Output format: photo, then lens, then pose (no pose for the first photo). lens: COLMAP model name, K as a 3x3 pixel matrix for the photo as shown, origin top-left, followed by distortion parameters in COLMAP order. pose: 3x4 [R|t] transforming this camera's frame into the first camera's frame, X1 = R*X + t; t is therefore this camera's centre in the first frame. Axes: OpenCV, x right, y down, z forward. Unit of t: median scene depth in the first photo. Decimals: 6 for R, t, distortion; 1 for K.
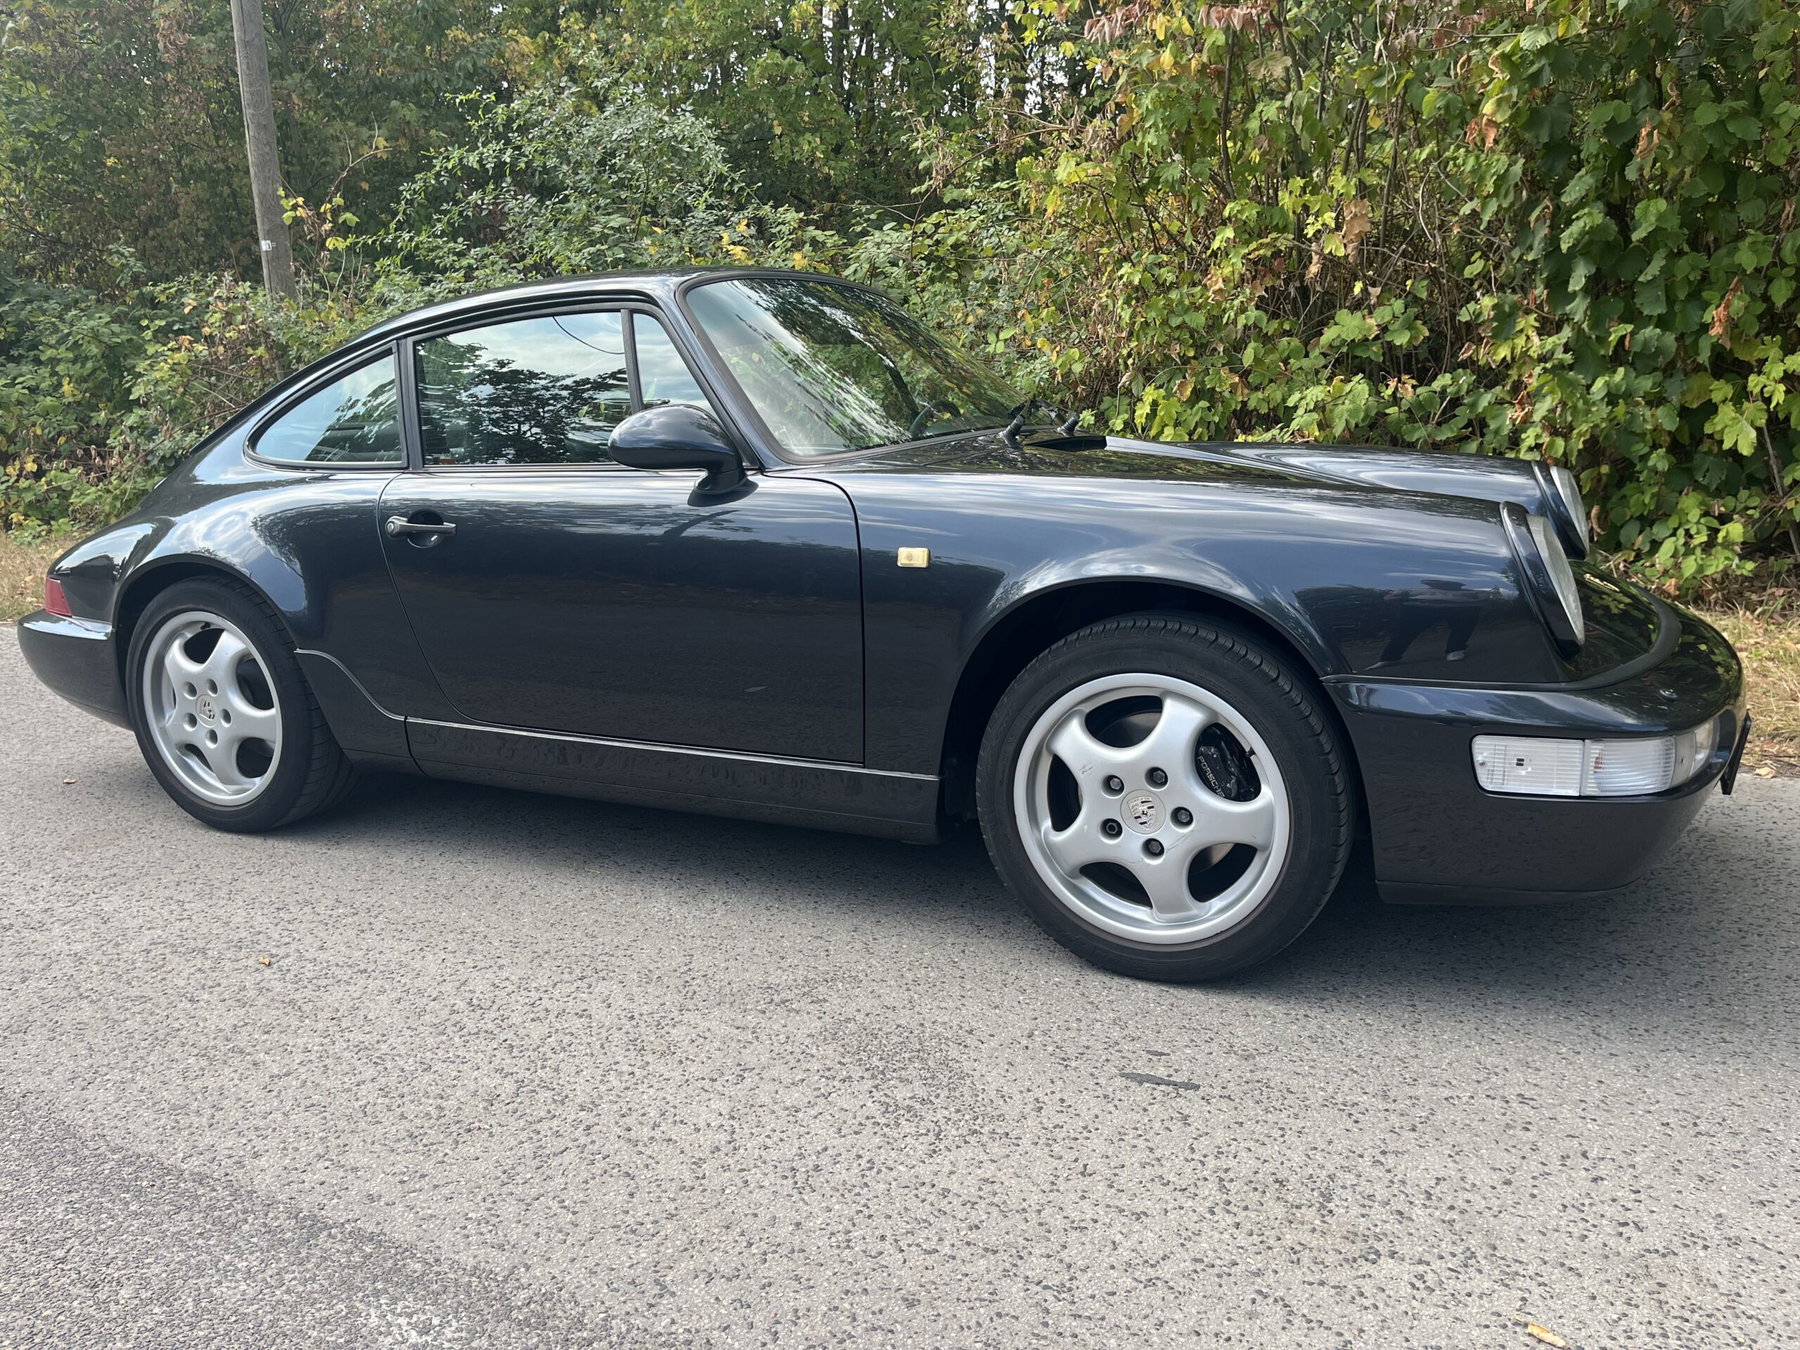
lens RADIAL K [[1384.4, 0, 900.9], [0, 1384.4, 683.1], [0, 0, 1]] dist [0.086861, -0.117292]
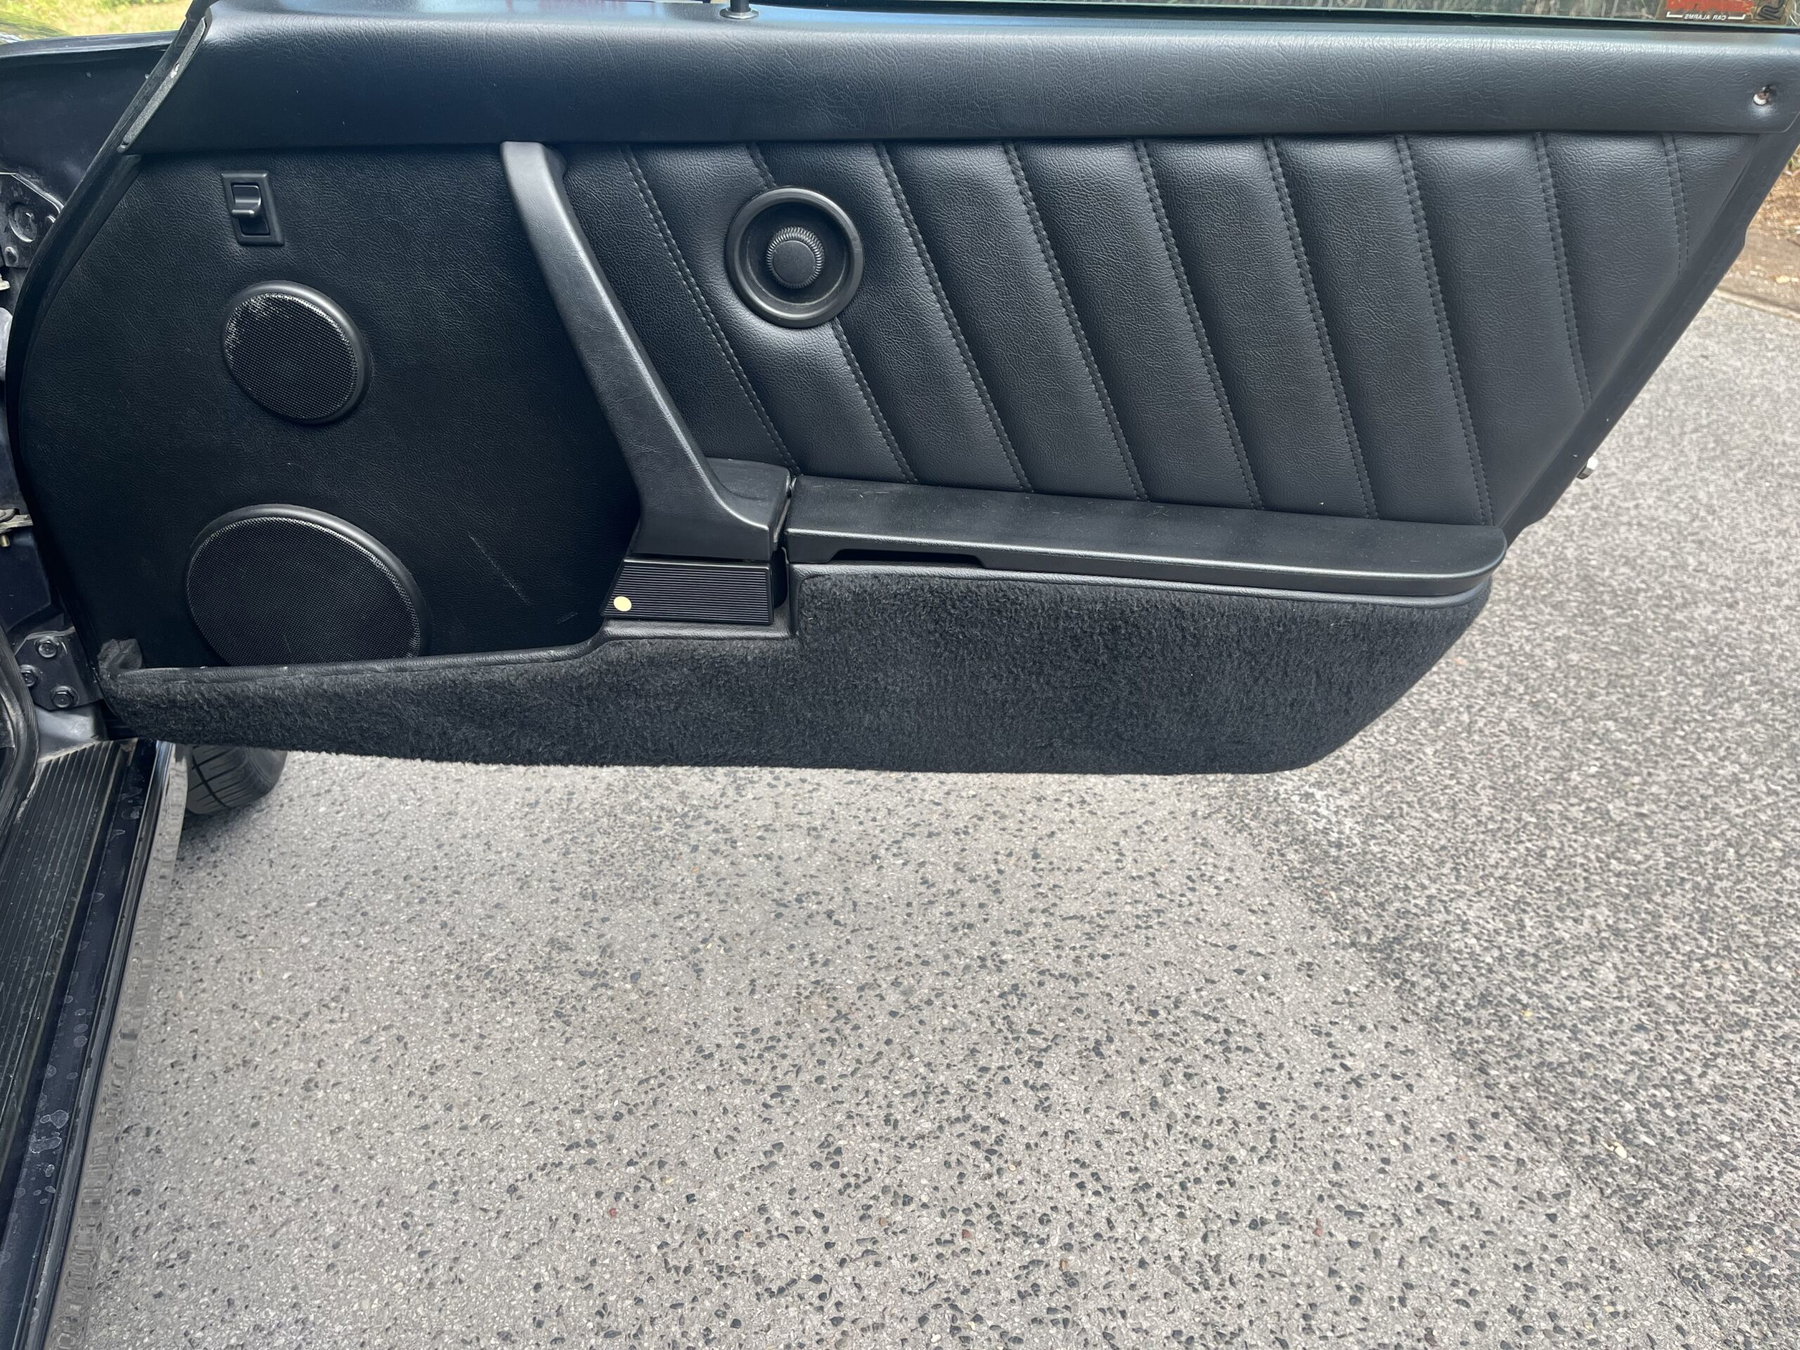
lens RADIAL K [[1384.4, 0, 896.3], [0, 1384.4, 675.1], [0, 0, 1]] dist [0.086861, -0.117292]
pose [[-0.711047, -0.306486, 0.632834, -0.211452], [0.152897, 0.811077, 0.564604, -0.077548], [-0.686320, 0.498218, -0.529853, 0.480351]]
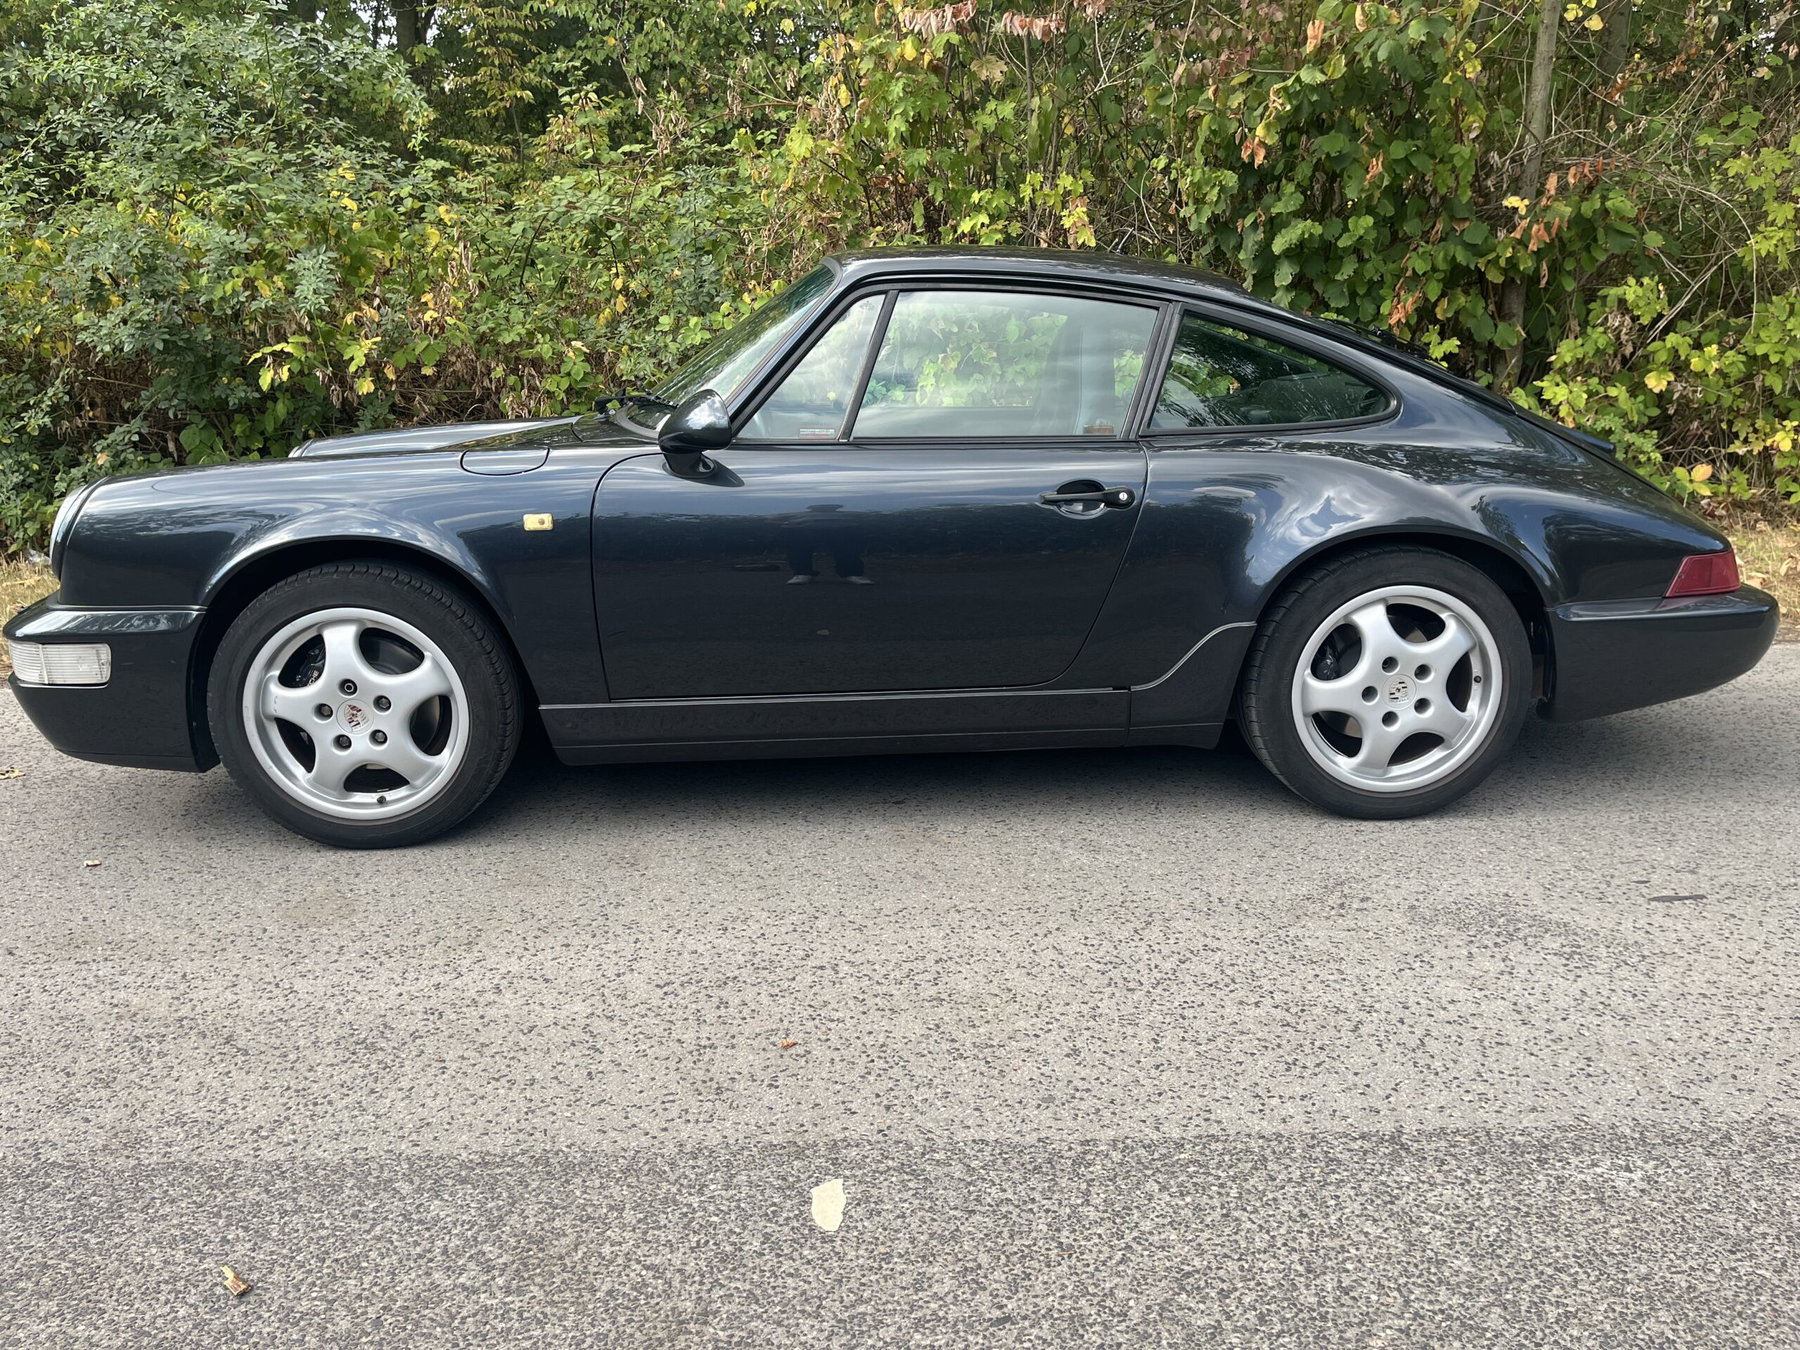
lens RADIAL K [[1384.4, 0, 917.9], [0, 1384.4, 679.5], [0, 0, 1]] dist [0.086861, -0.117292]
pose [[0.870268, -0.102576, 0.481780, -0.379978], [0.092372, 0.994710, 0.044928, -0.016033], [-0.483840, 0.005404, 0.875140, 0.068345]]
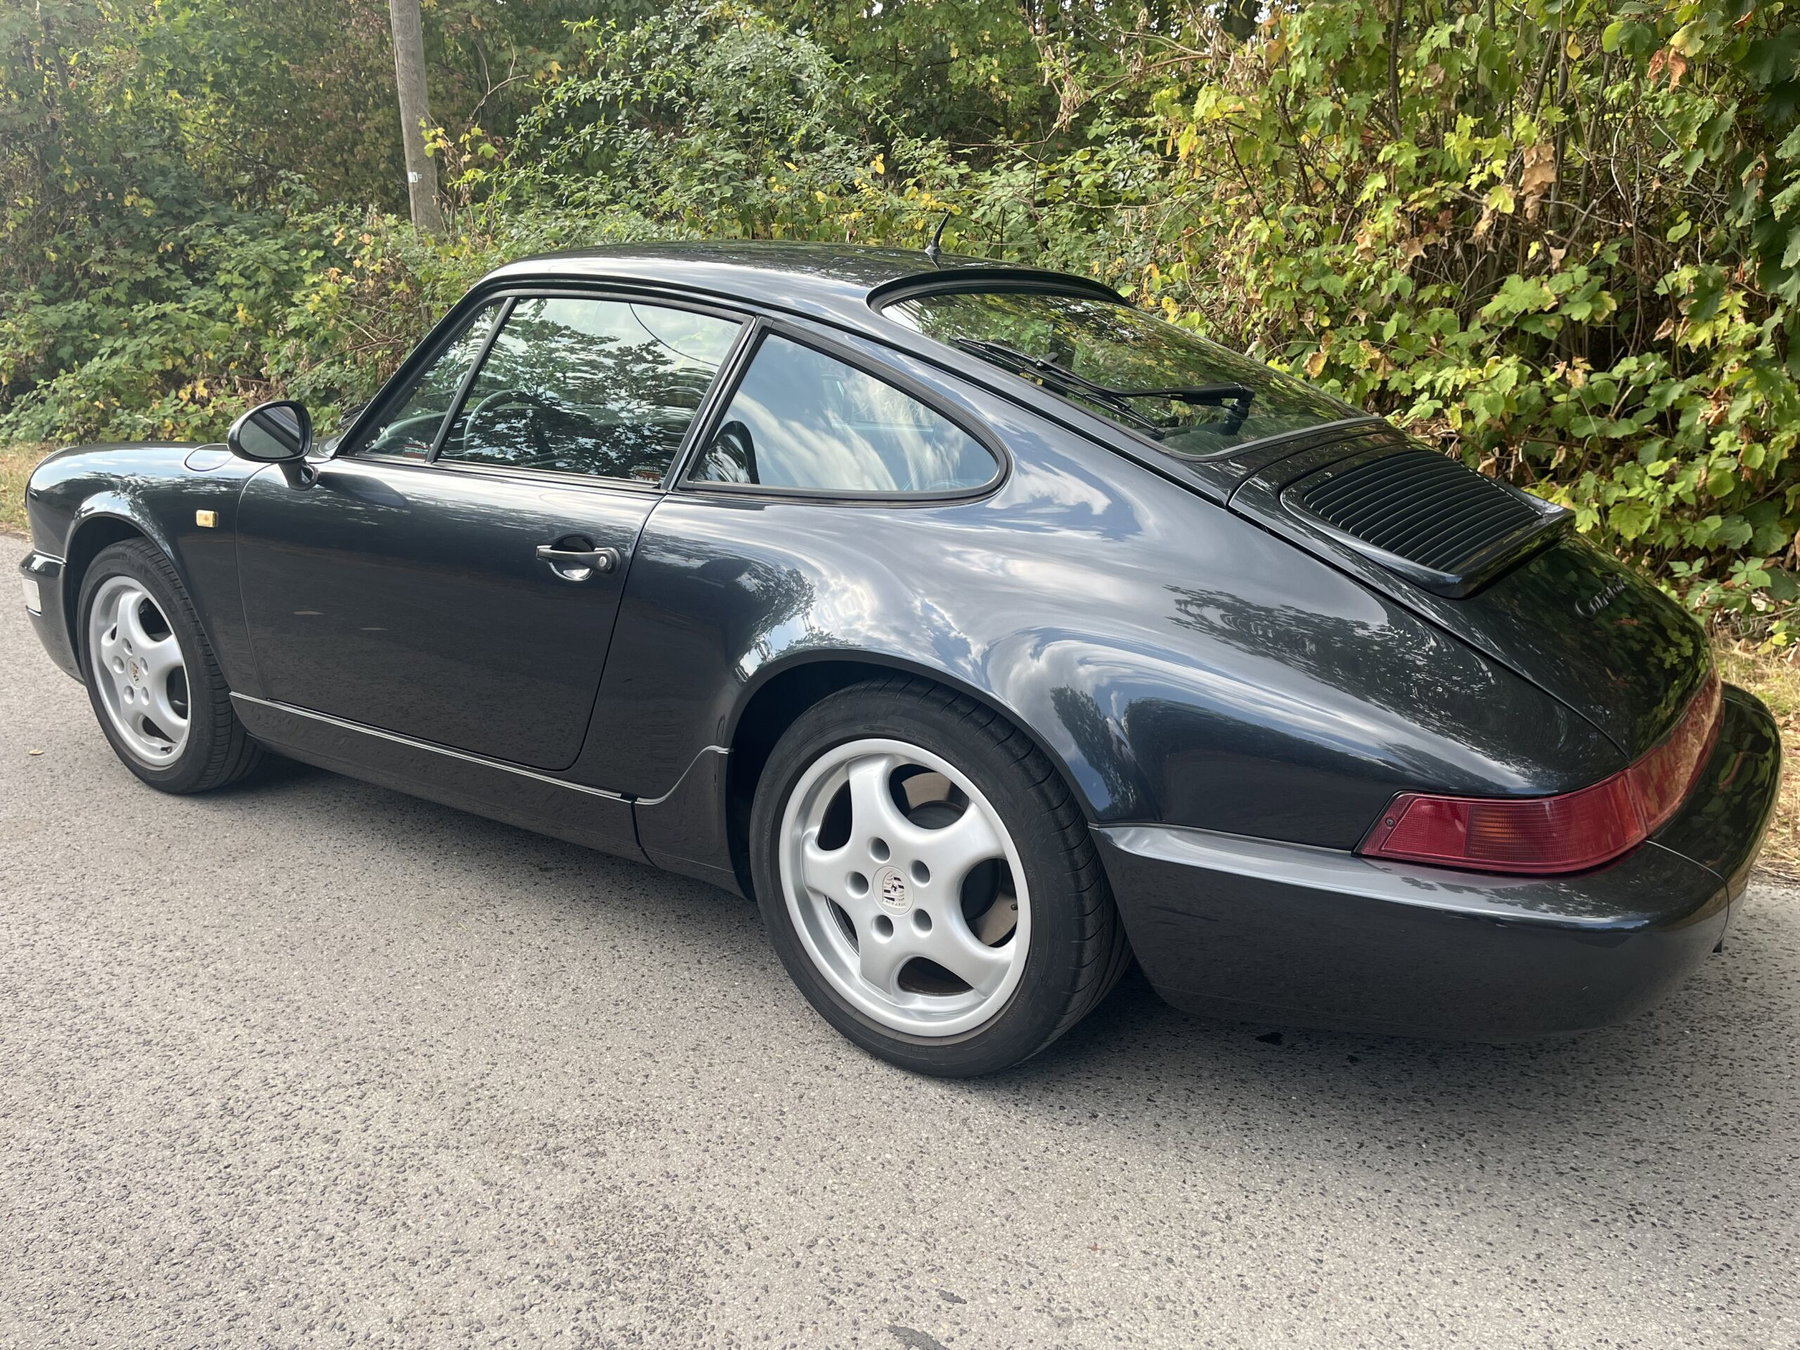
lens RADIAL K [[1384.4, 0, 889.8], [0, 1384.4, 691.6], [0, 0, 1]] dist [0.086861, -0.117292]
pose [[0.985486, 0.068134, -0.155482, 0.093910], [-0.059279, 0.996382, 0.060901, -0.045501], [0.159069, -0.050801, 0.985960, 0.088565]]
